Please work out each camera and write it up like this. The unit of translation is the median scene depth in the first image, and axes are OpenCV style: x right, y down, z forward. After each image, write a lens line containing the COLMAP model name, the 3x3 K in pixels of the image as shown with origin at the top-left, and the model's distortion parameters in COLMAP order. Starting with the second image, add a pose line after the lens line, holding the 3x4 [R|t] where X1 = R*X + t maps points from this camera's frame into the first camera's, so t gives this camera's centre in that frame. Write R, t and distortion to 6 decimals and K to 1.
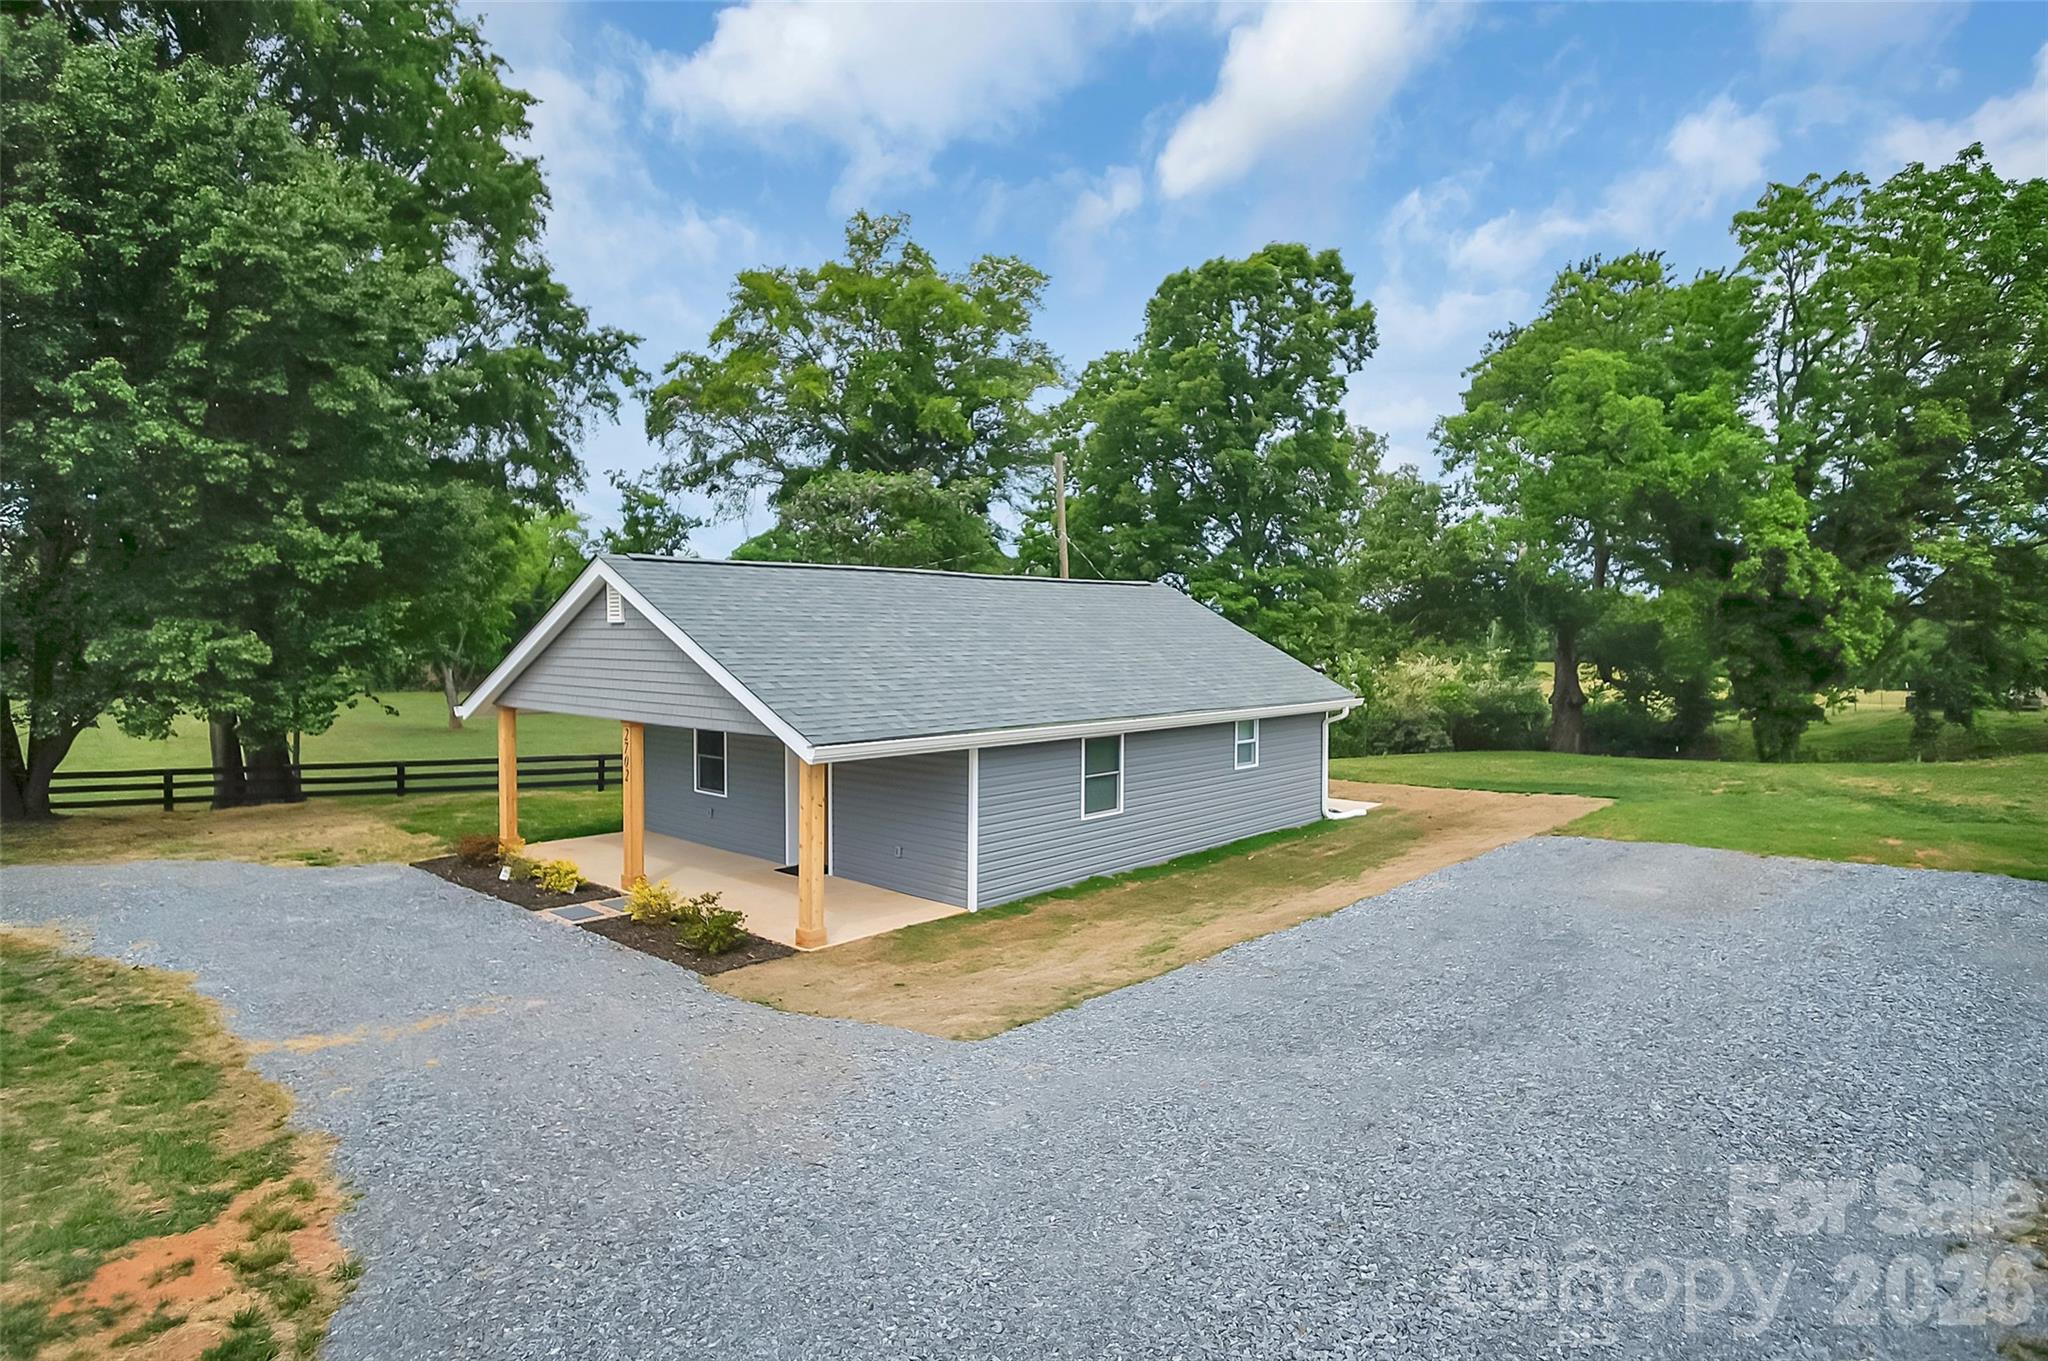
lens RADIAL K [[1133.2, 0, 1026.2], [0, 1133.2, 669.0], [0, 0, 1]] dist [-0.032980, 0.007136]
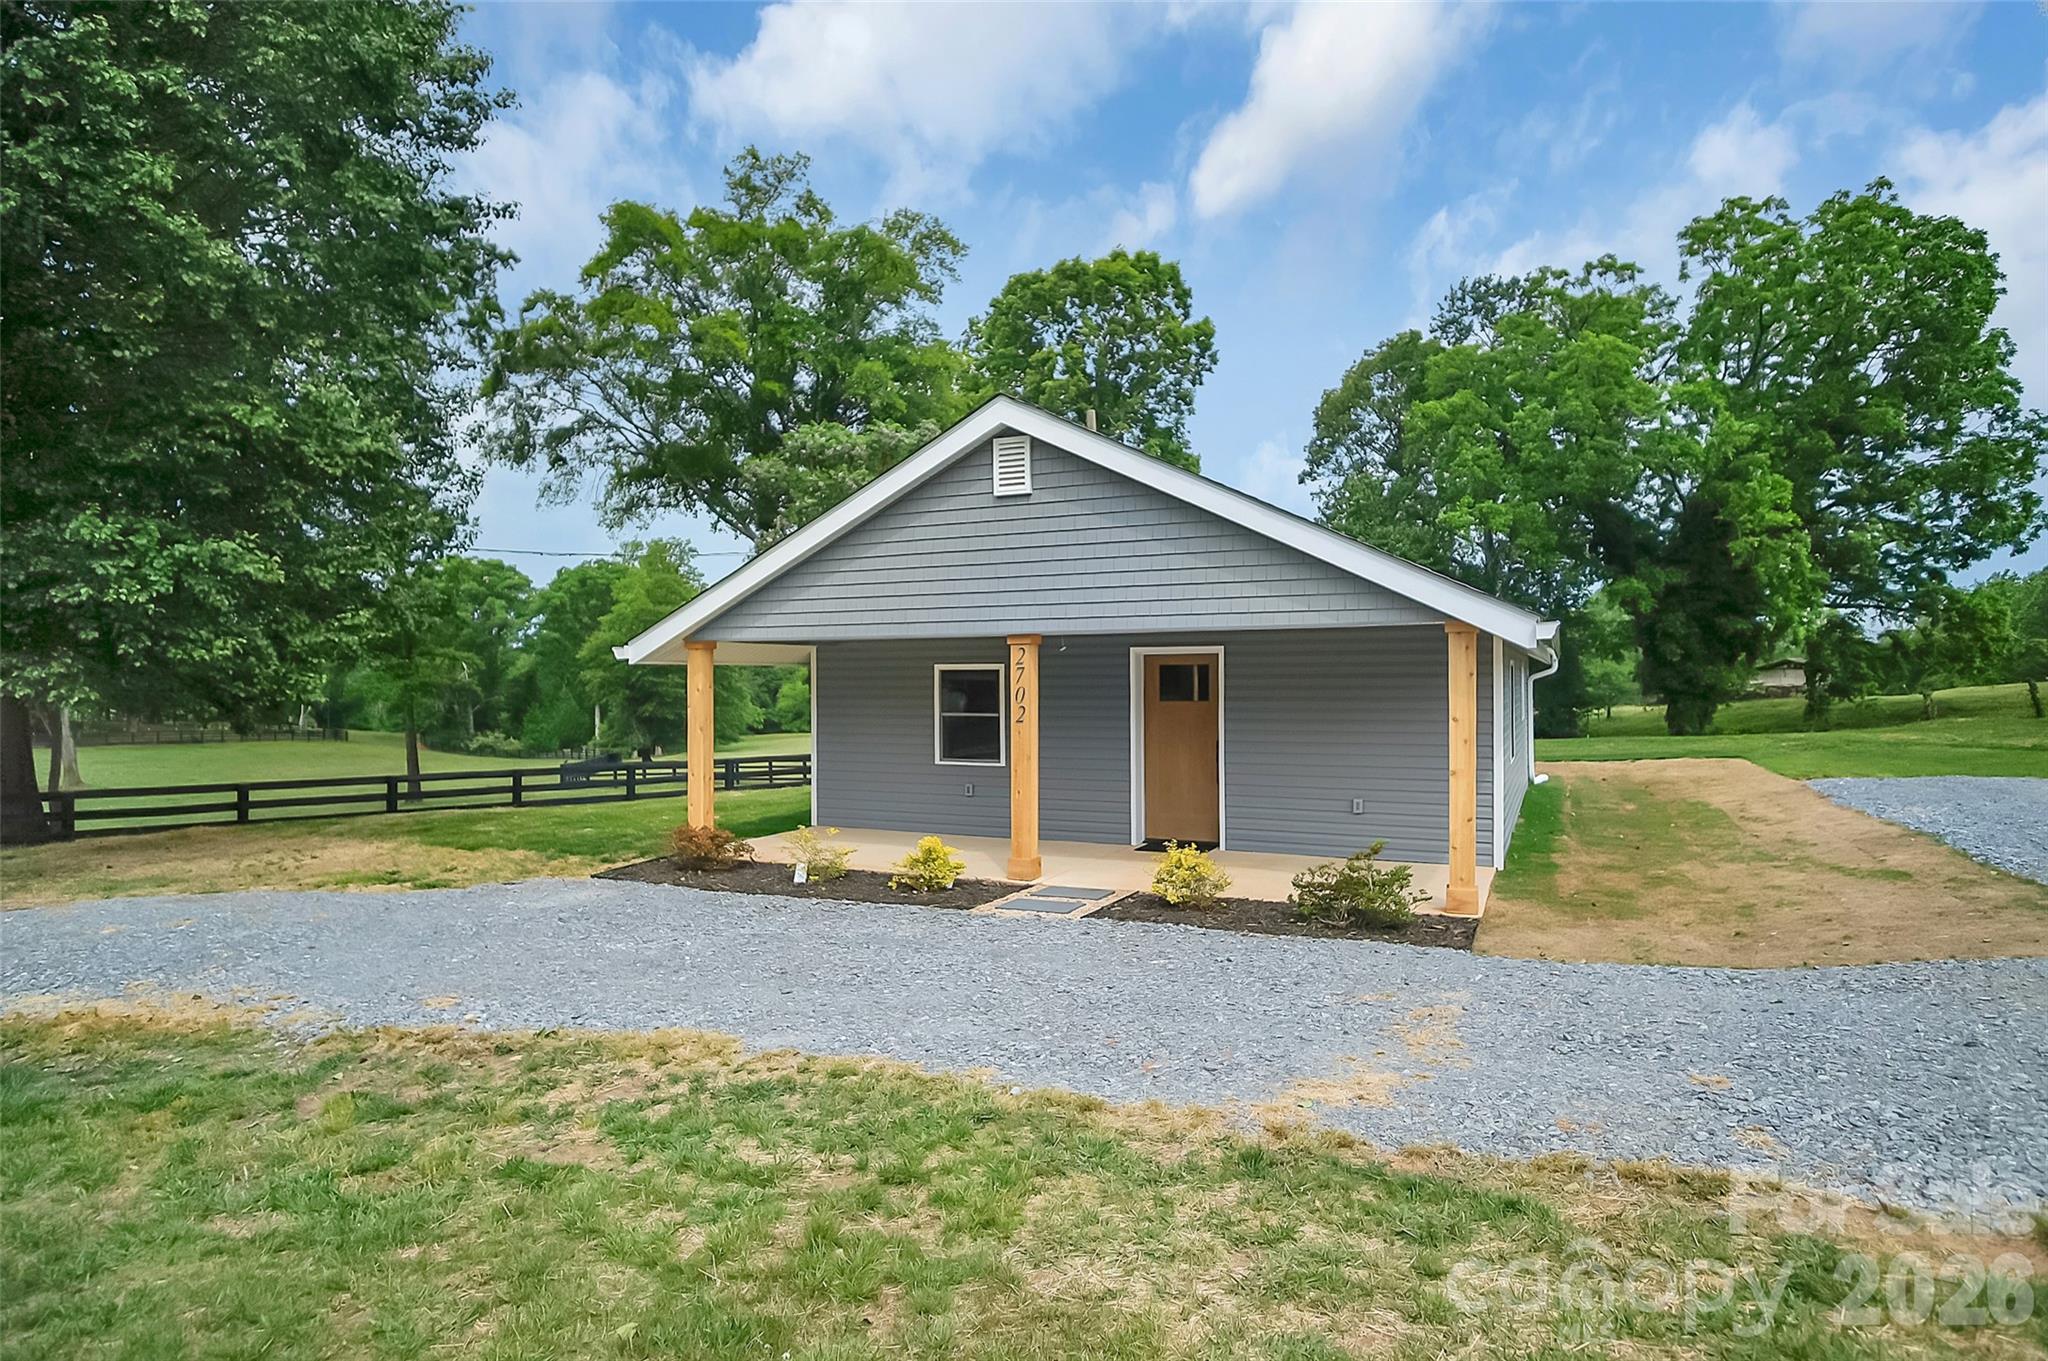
lens RADIAL K [[1133.2, 0, 1016.5], [0, 1133.2, 685.5], [0, 0, 1]] dist [-0.032980, 0.007136]
pose [[0.957547, -0.011076, 0.288065, -0.279116], [0.019518, 0.999460, -0.026449, 0.048035], [-0.287616, 0.030949, 0.957246, 0.163928]]
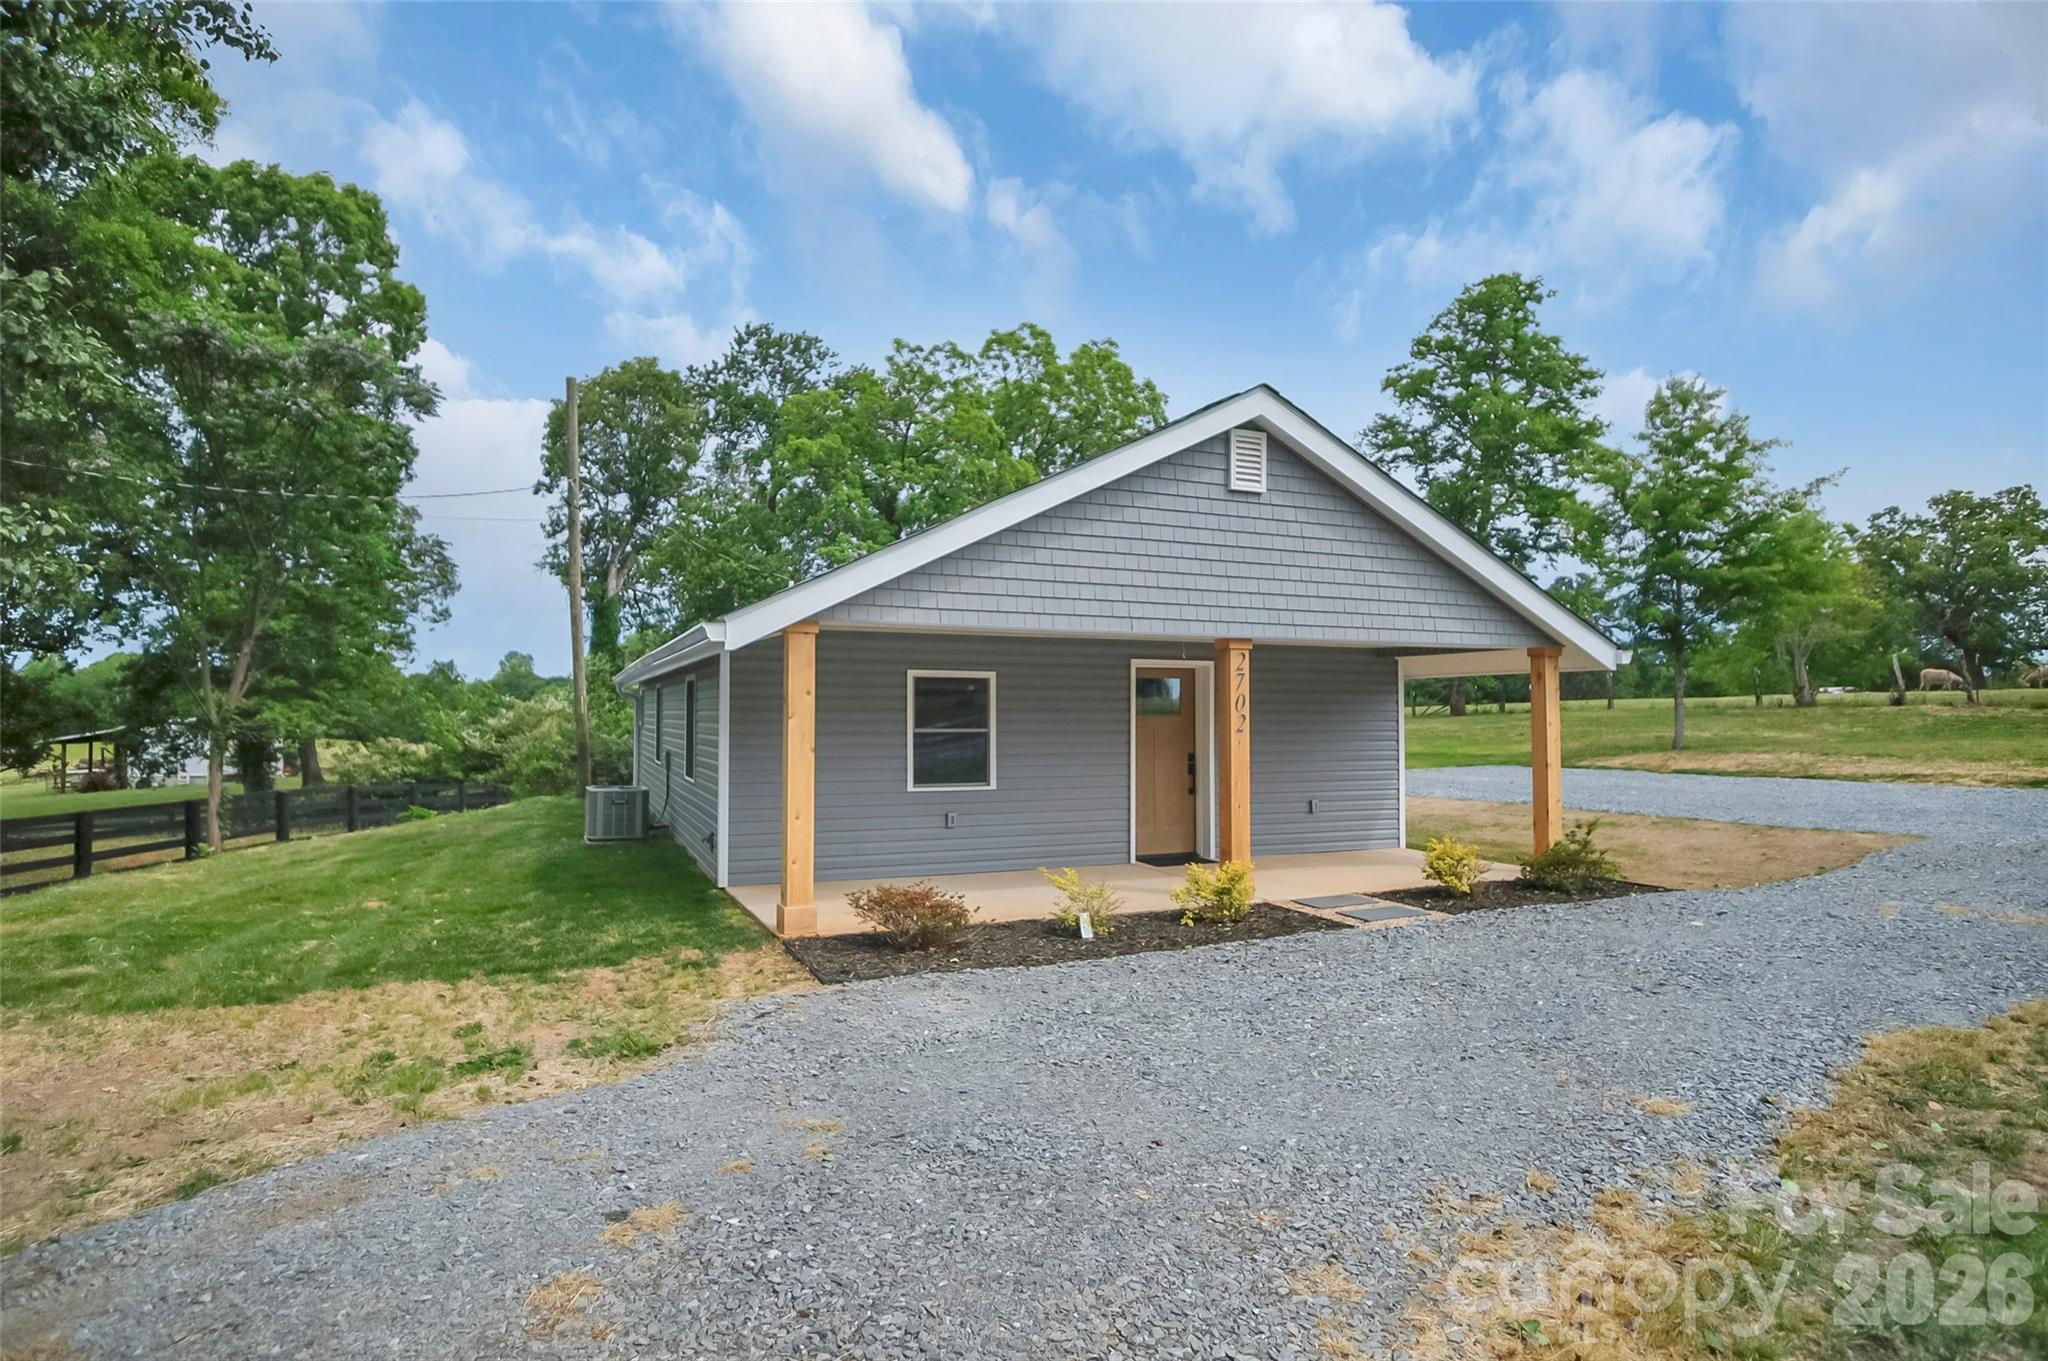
lens RADIAL K [[1133.2, 0, 1031.2], [0, 1133.2, 668.0], [0, 0, 1]] dist [-0.032980, 0.007136]
pose [[0.402001, 0.033338, 0.915032, -0.503471], [0.031284, 0.998253, -0.050114, 0.046308], [-0.915104, 0.048771, 0.400256, 0.421561]]
